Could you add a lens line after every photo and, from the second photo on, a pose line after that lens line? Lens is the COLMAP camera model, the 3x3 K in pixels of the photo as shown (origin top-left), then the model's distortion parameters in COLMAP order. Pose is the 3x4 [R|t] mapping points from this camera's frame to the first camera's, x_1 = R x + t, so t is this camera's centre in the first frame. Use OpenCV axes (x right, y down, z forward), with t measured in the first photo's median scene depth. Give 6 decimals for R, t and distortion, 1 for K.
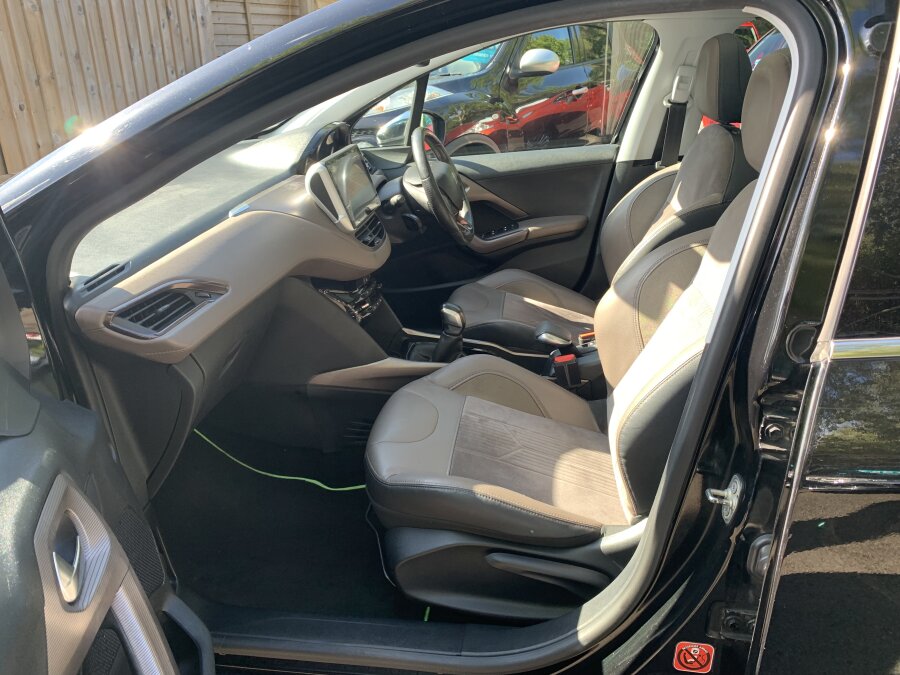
lens RADIAL K [[681.1, 0, 450.0], [0, 681.1, 337.5], [0, 0, 1]] dist [0.074498, -0.001496]
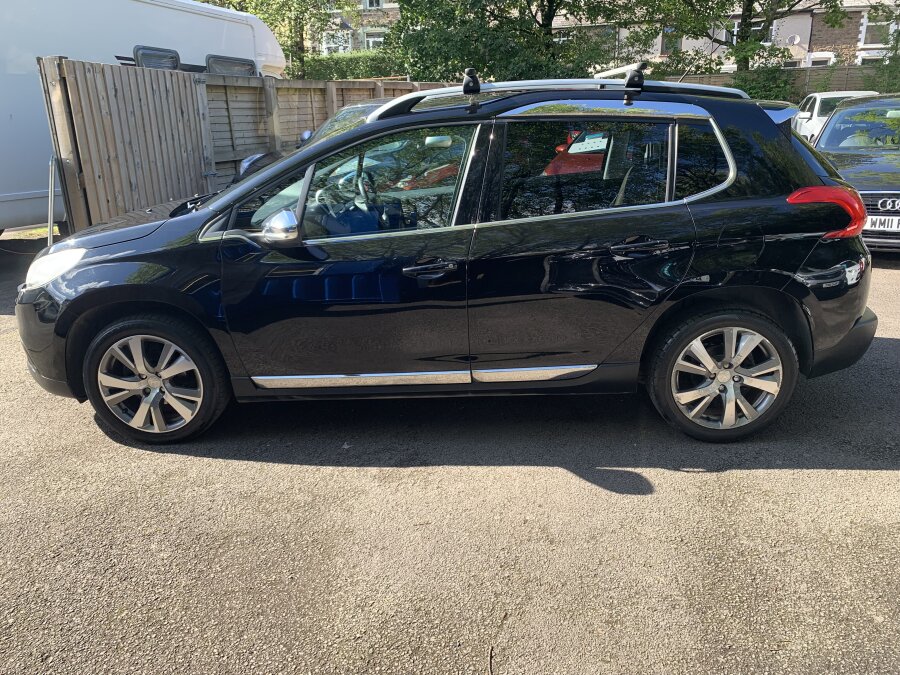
lens RADIAL K [[685.5, 0, 450.2], [0, 685.5, 357.6], [0, 0, 1]] dist [0.122647, -0.000562]
pose [[0.995965, -0.046211, 0.076932, 0.032704], [0.051285, 0.996545, -0.065333, 0.337229], [-0.073647, 0.069014, 0.994894, -0.930300]]
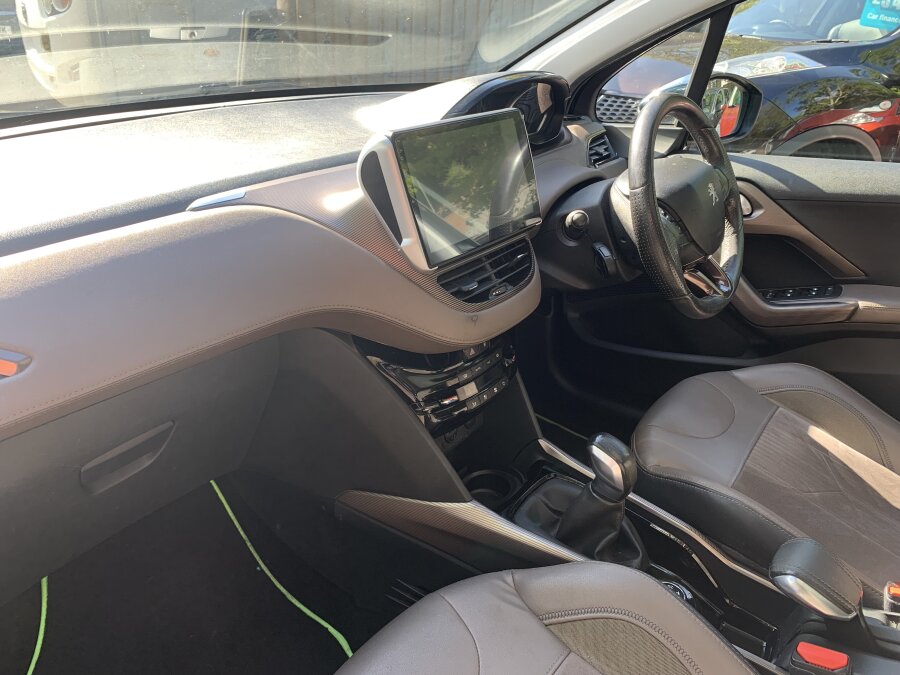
lens RADIAL K [[682.4, 0, 472.7], [0, 682.4, 335.6], [0, 0, 1]] dist [-0.005441, -0.004721]
pose [[0.877298, 0.248646, -0.410516, 0.072975], [-0.232520, 0.968449, 0.089673, -0.108197], [0.419860, 0.016783, 0.907434, 0.367195]]
